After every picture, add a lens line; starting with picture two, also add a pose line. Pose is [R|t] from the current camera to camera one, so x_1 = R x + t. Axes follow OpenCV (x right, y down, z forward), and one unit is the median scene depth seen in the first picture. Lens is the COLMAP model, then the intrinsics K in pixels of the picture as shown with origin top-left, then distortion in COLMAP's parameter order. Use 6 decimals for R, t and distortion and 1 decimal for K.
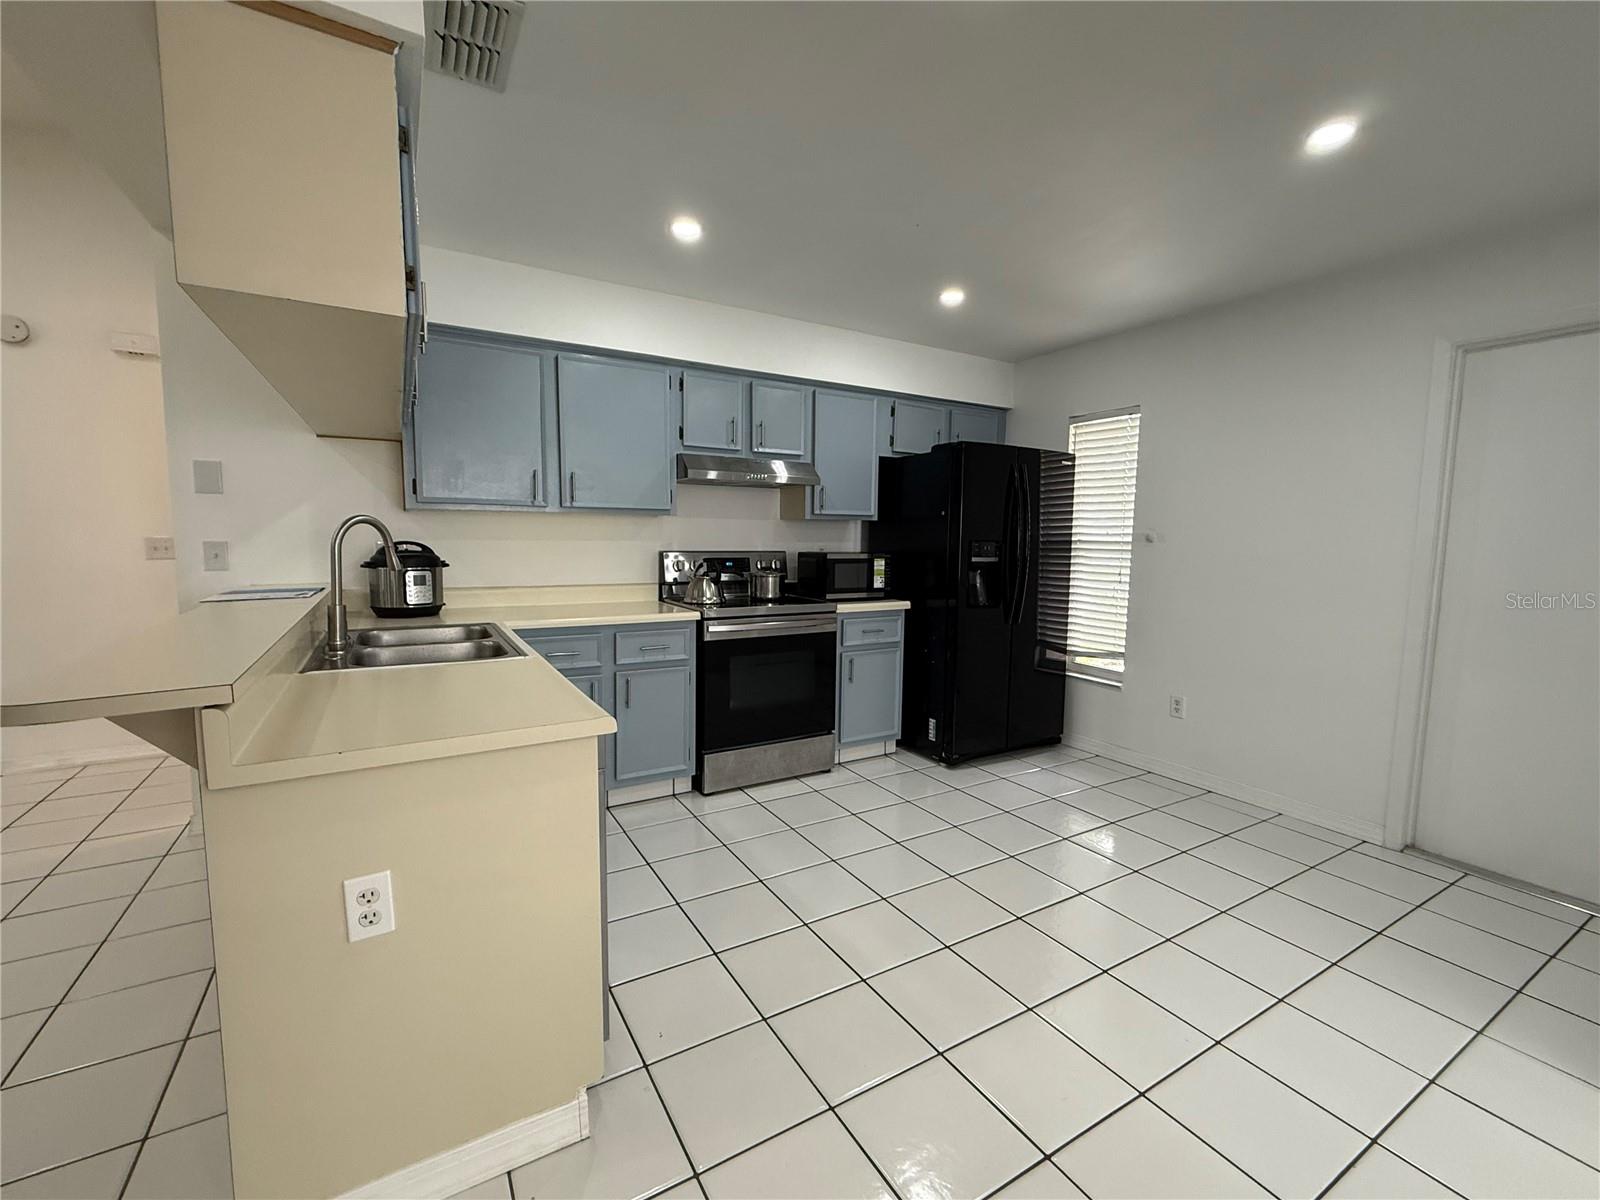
lens RADIAL K [[676.7, 0, 802.3], [0, 676.7, 600.6], [0, 0, 1]] dist [0.000490, 0.000041]
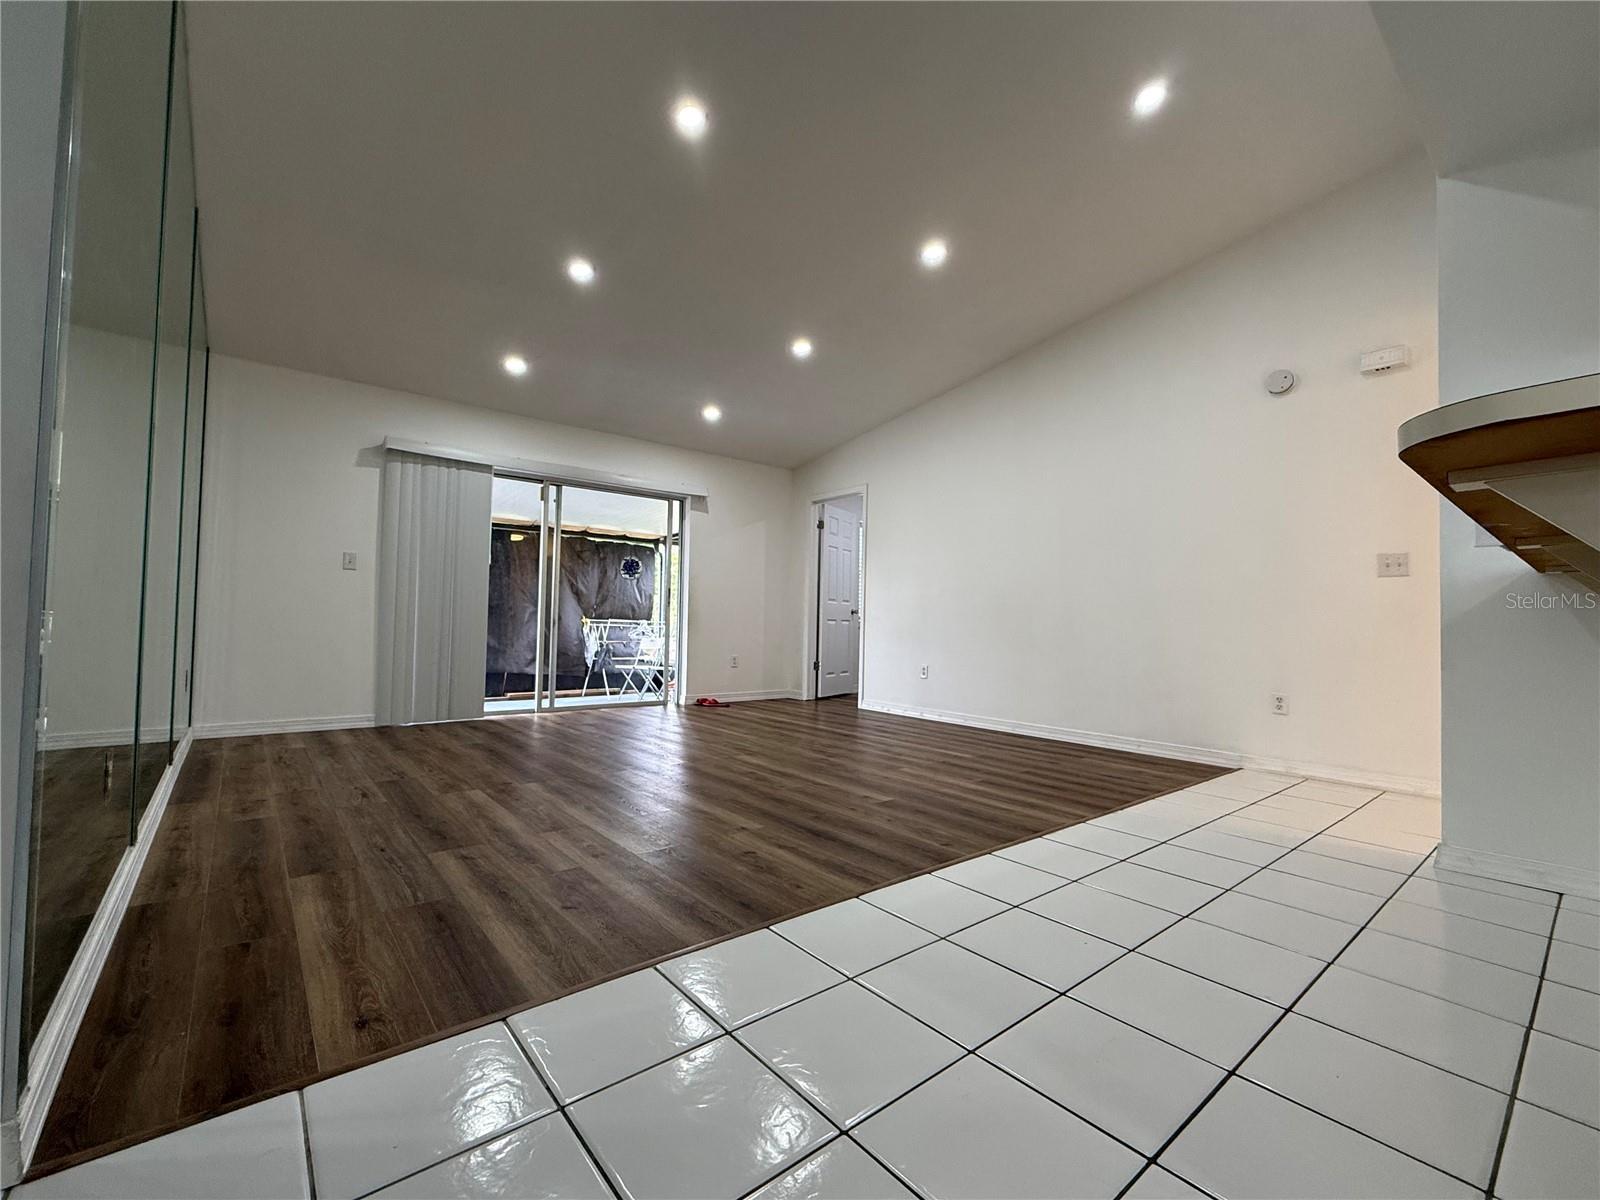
lens RADIAL K [[676.7, 0, 802.3], [0, 676.7, 600.6], [0, 0, 1]] dist [0.000490, 0.000041]
pose [[0.155690, -0.043974, -0.986827, -0.165205], [-0.118017, 0.991025, -0.062780, 0.145241], [0.980731, 0.126236, 0.149103, 0.066397]]
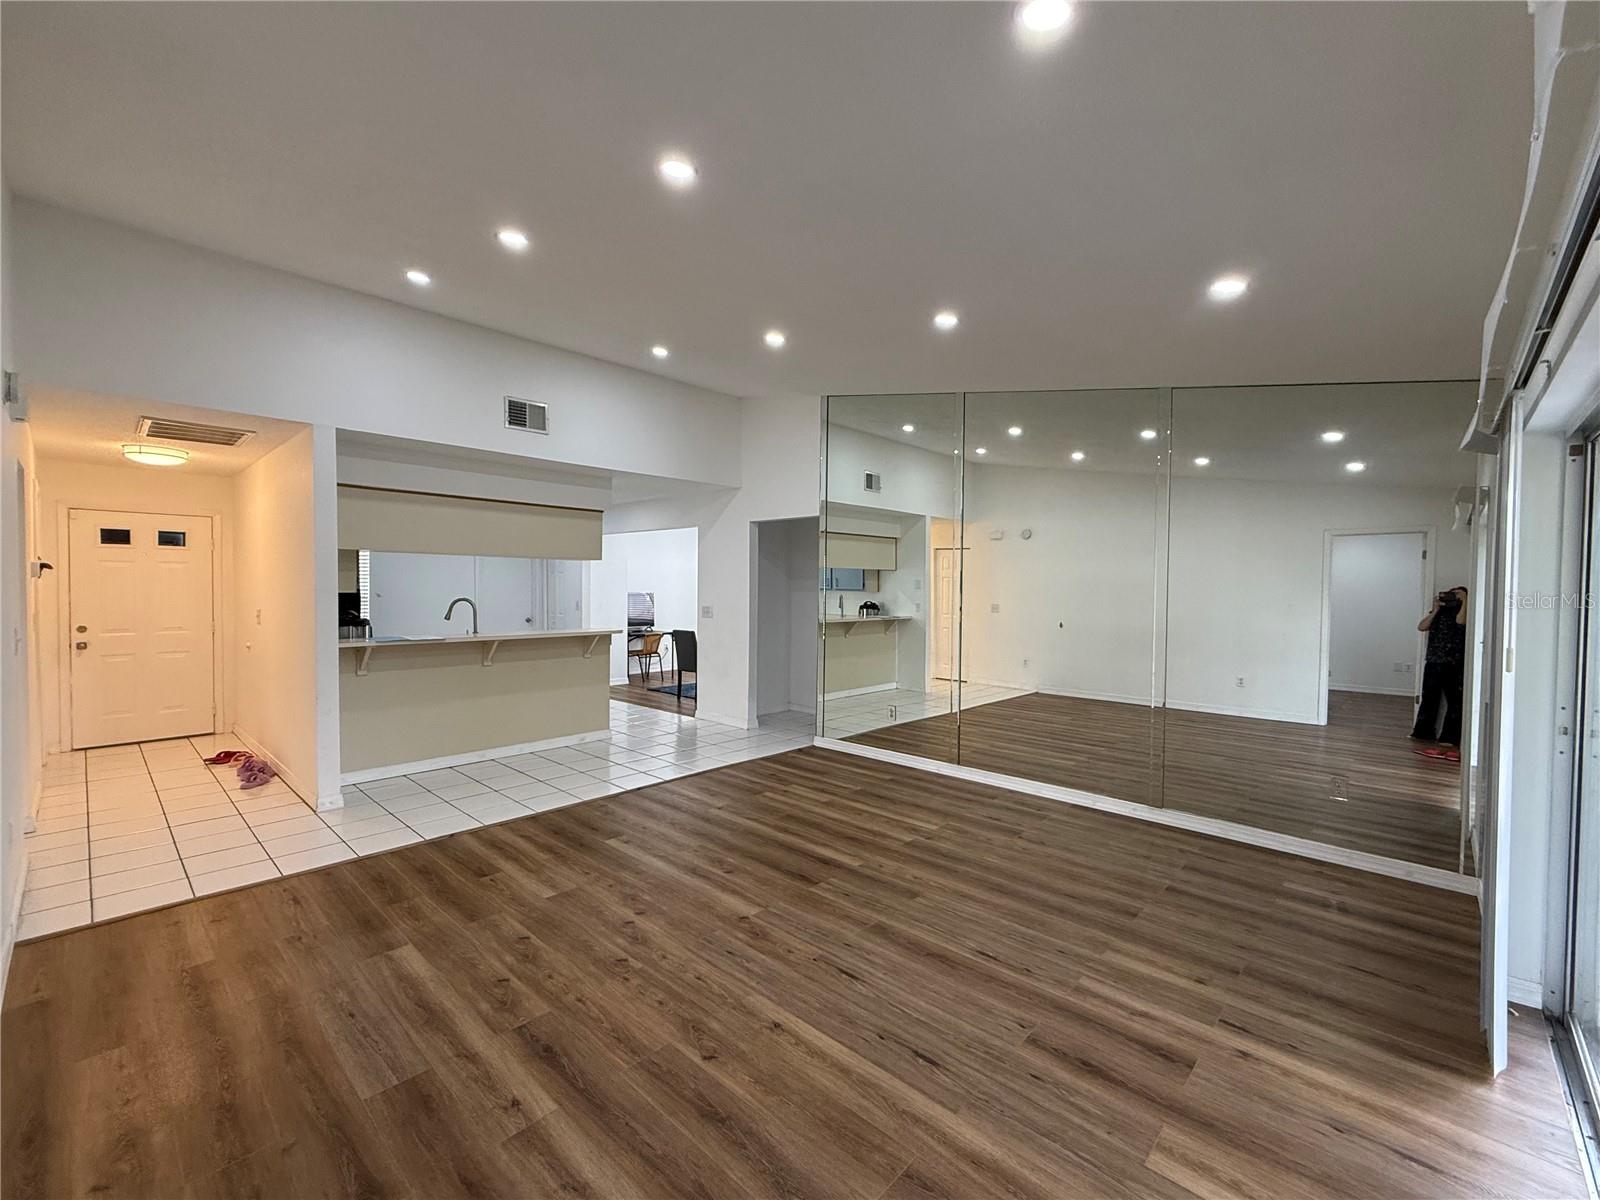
lens RADIAL K [[676.7, 0, 802.3], [0, 676.7, 600.6], [0, 0, 1]] dist [0.000490, 0.000041]
pose [[-0.280616, -0.038236, 0.959058, -2.309003], [0.083264, 0.994470, 0.064010, -0.113375], [-0.956202, 0.097817, -0.275880, 0.326497]]
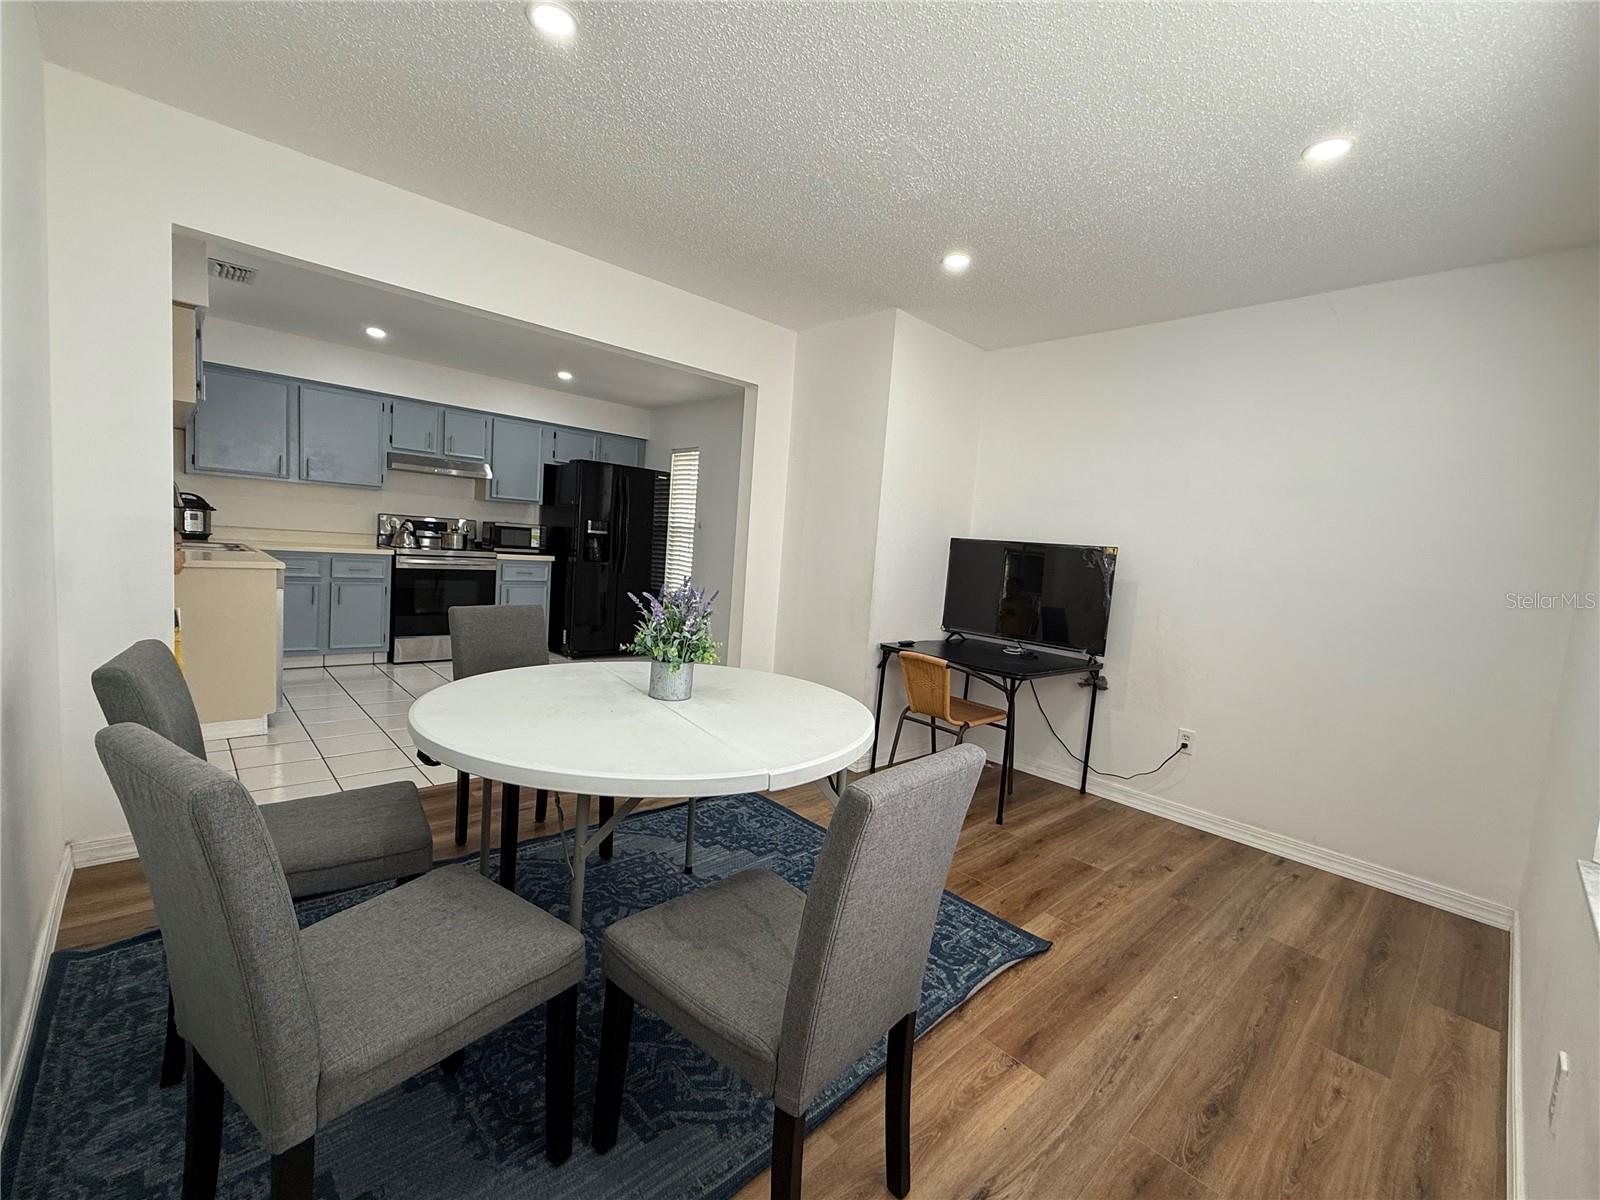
lens RADIAL K [[676.7, 0, 802.3], [0, 676.7, 600.6], [0, 0, 1]] dist [0.000490, 0.000041]
pose [[0.974279, 0.040501, 0.221676, 0.452309], [-0.040136, 0.999175, -0.006156, 0.109289], [-0.221742, -0.002899, 0.975101, -0.814833]]
